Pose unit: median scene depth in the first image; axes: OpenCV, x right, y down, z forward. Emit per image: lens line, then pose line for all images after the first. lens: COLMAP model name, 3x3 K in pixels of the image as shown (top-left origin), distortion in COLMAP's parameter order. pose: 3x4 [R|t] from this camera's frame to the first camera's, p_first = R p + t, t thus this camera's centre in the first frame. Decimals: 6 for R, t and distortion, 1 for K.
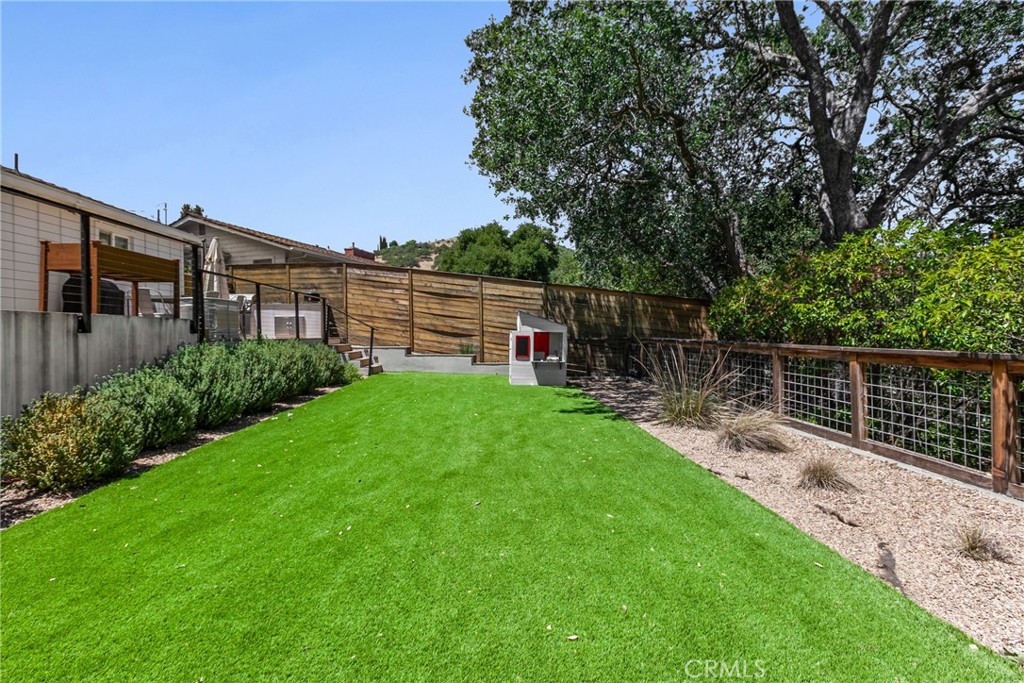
lens RADIAL K [[465.1, 0, 512.0], [0, 465.1, 341.5], [0, 0, 1]] dist [0.000418, 0.000101]
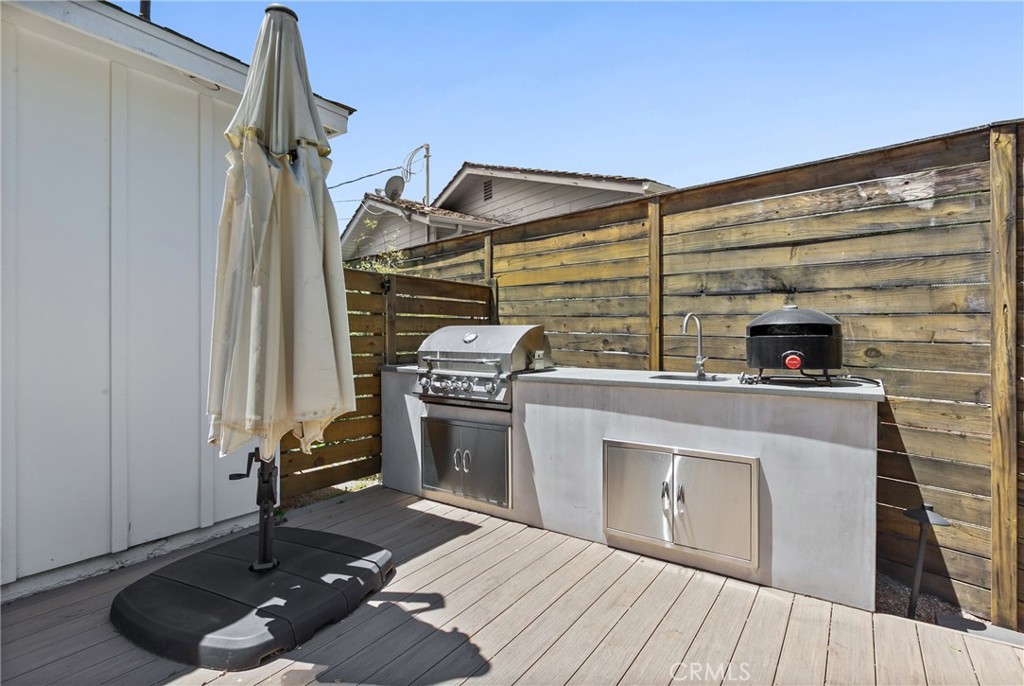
lens RADIAL K [[499.7, 0, 512.0], [0, 499.7, 343.0], [0, 0, 1]] dist [-0.000359, -0.000033]
pose [[0.799701, 0.024181, -0.599911, -0.384609], [-0.018391, 0.999706, 0.015781, -0.092578], [0.600117, -0.001587, 0.799911, 0.746586]]
